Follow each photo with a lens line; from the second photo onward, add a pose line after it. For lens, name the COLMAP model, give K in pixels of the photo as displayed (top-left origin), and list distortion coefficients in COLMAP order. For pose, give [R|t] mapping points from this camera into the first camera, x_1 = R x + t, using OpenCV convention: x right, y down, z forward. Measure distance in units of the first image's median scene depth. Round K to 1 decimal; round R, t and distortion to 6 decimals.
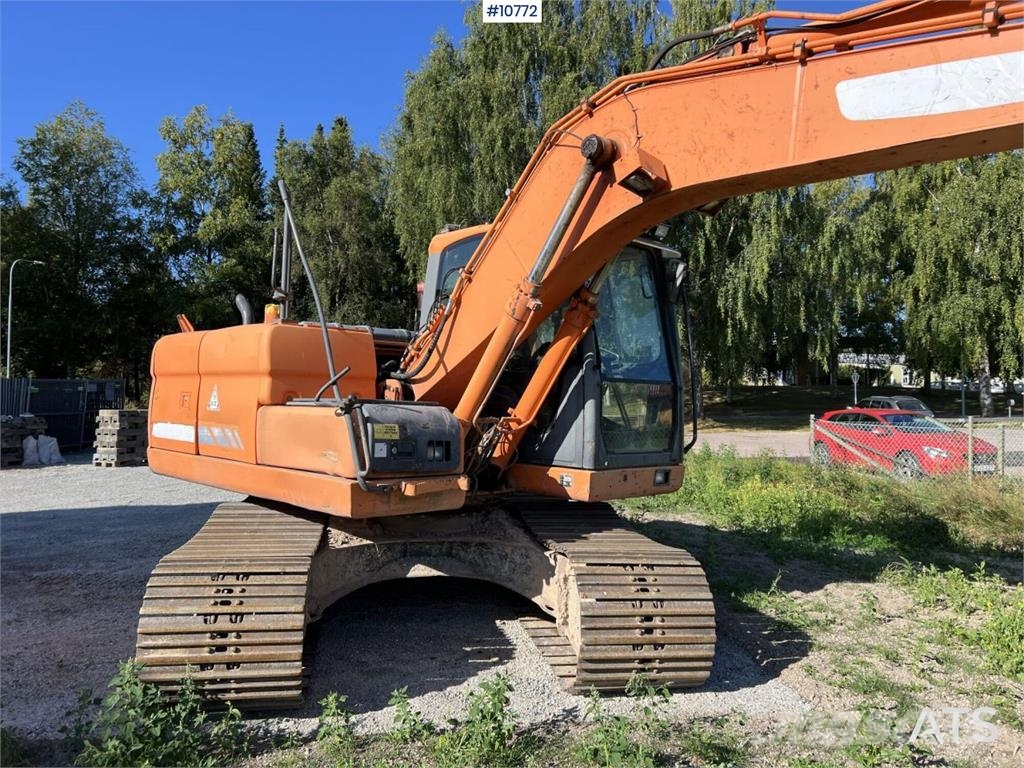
lens RADIAL K [[770.2, 0, 515.9], [0, 770.2, 373.3], [0, 0, 1]] dist [0.060469, -0.069007]
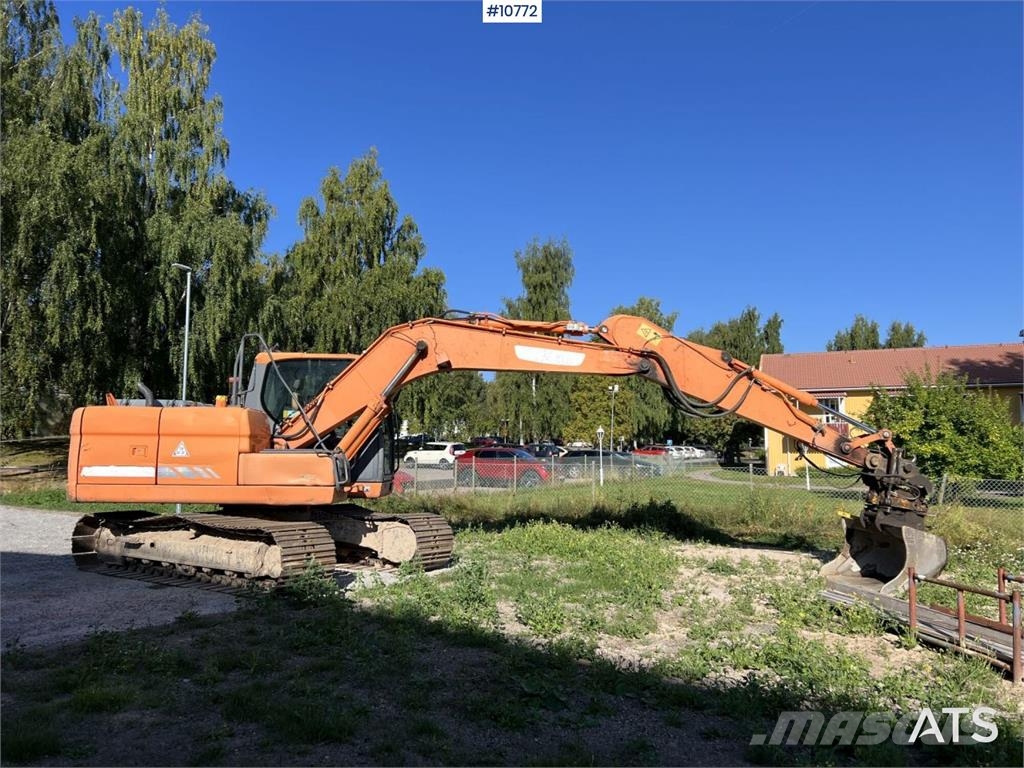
lens RADIAL K [[770.2, 0, 517.0], [0, 770.2, 379.8], [0, 0, 1]] dist [0.060469, -0.069007]
pose [[0.690537, 0.059717, 0.720828, -0.972091], [-0.021928, 0.997856, -0.061661, -0.026705], [-0.722965, 0.026773, 0.690366, -0.606766]]
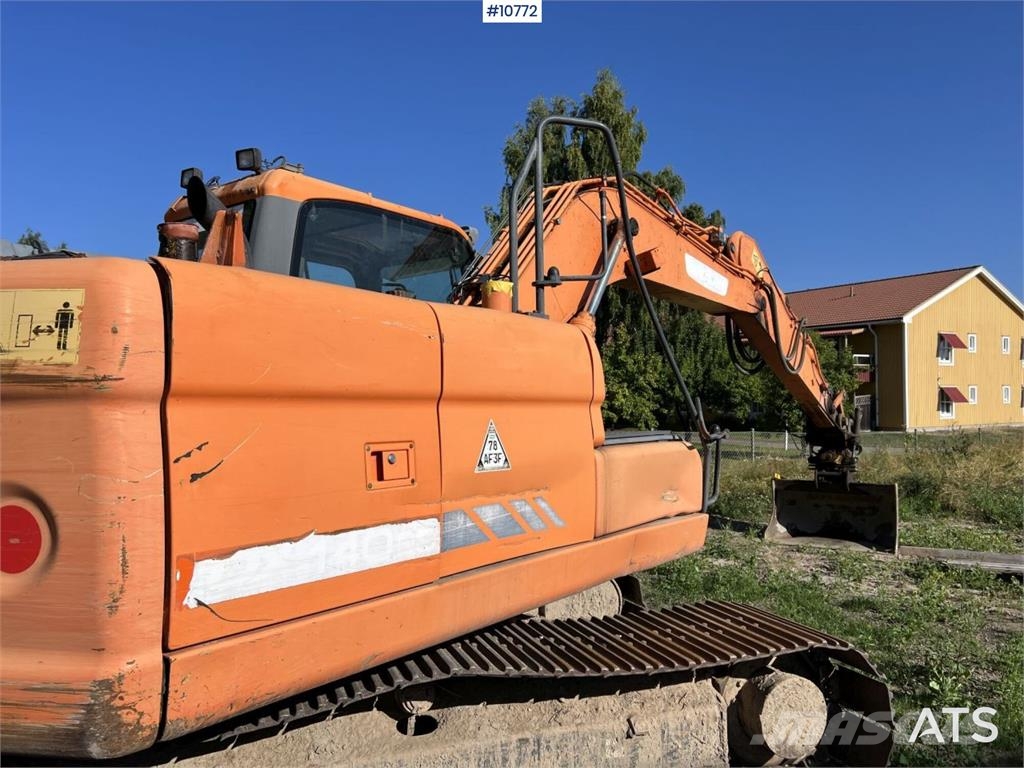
lens RADIAL K [[770.2, 0, 519.4], [0, 770.2, 393.5], [0, 0, 1]] dist [0.060469, -0.069007]
pose [[-0.159053, 0.001365, 0.987269, -0.774070], [-0.031104, 0.999496, -0.006393, -0.000098], [-0.986780, -0.031725, -0.158930, 0.931715]]
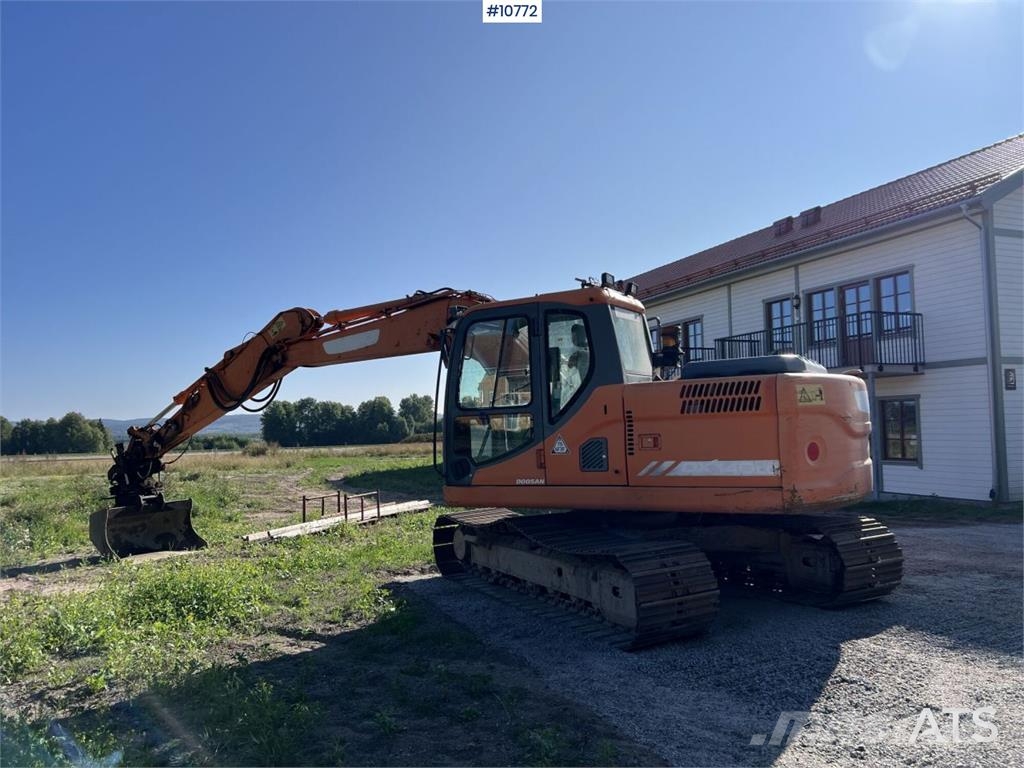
lens RADIAL K [[770.2, 0, 514.2], [0, 770.2, 381.7], [0, 0, 1]] dist [0.060469, -0.069007]
pose [[-0.957248, 0.000668, -0.289269, 0.452825], [0.029570, 0.994985, -0.095556, 0.065200], [0.287755, -0.100024, -0.952466, 2.173936]]
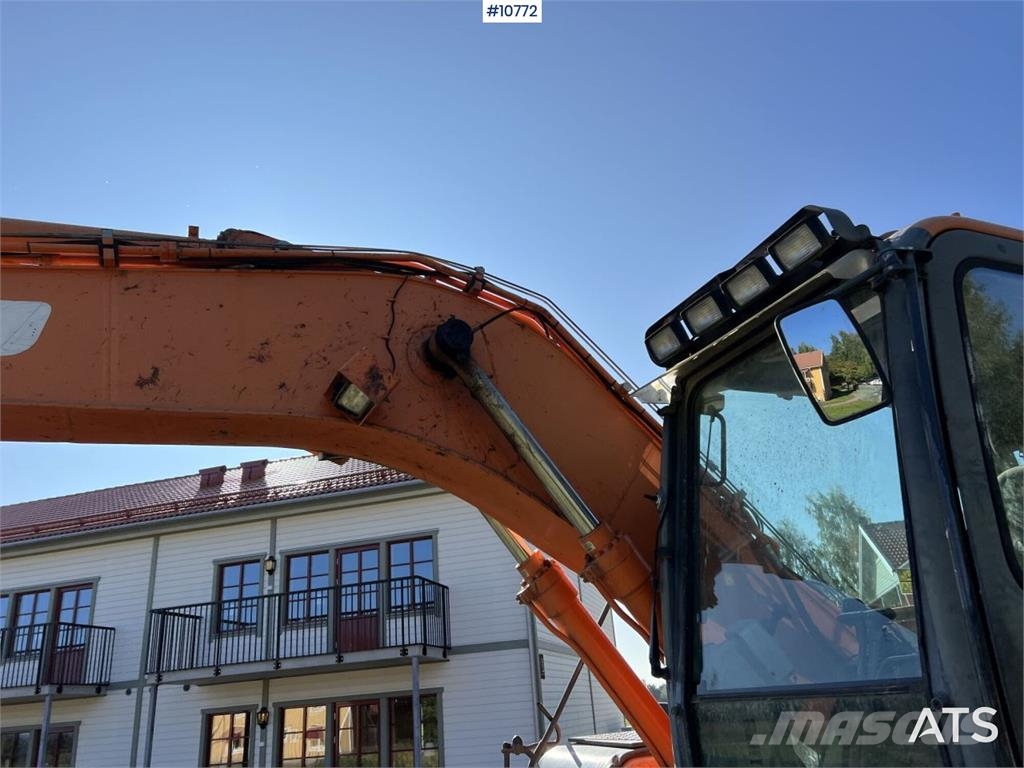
lens RADIAL K [[770.2, 0, 509.0], [0, 770.2, 390.6], [0, 0, 1]] dist [0.060469, -0.069007]
pose [[-0.347216, -0.336464, -0.875348, 0.501640], [0.109557, 0.912475, -0.394191, 0.010044], [0.931364, -0.232770, -0.279964, 0.891681]]
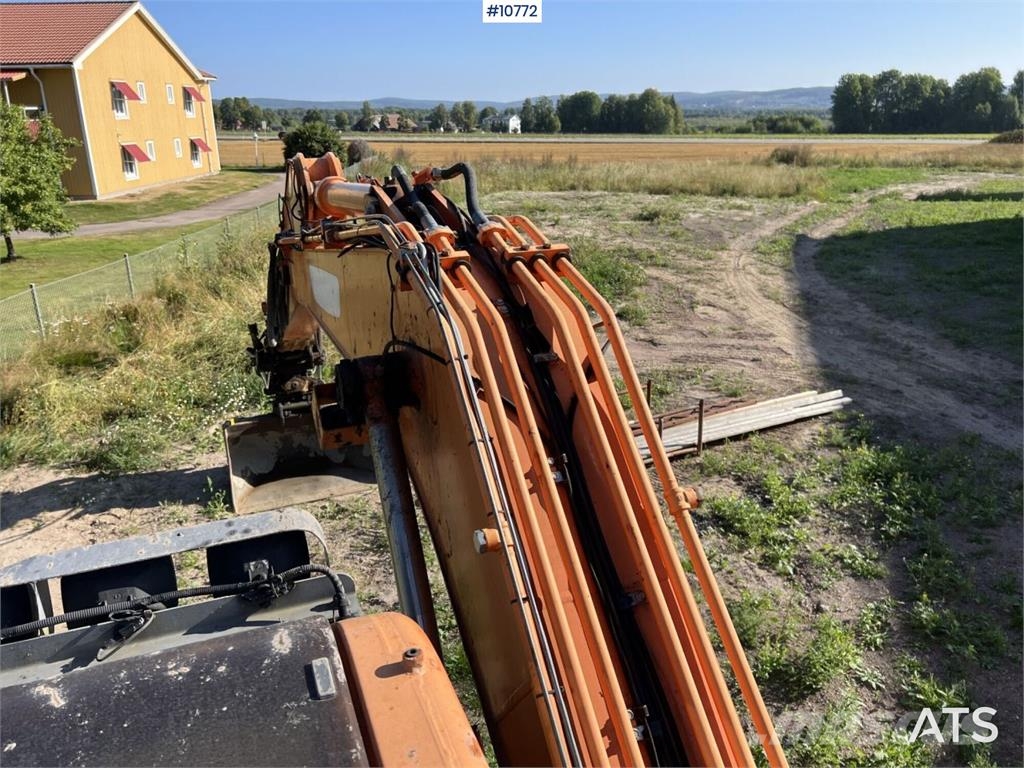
lens RADIAL K [[770.2, 0, 501.1], [0, 770.2, 388.3], [0, 0, 1]] dist [0.060469, -0.069007]
pose [[-0.917642, -0.132820, 0.374555, -0.041278], [-0.013271, 0.952212, 0.305148, -0.293916], [-0.397185, 0.275046, -0.875553, 1.011408]]
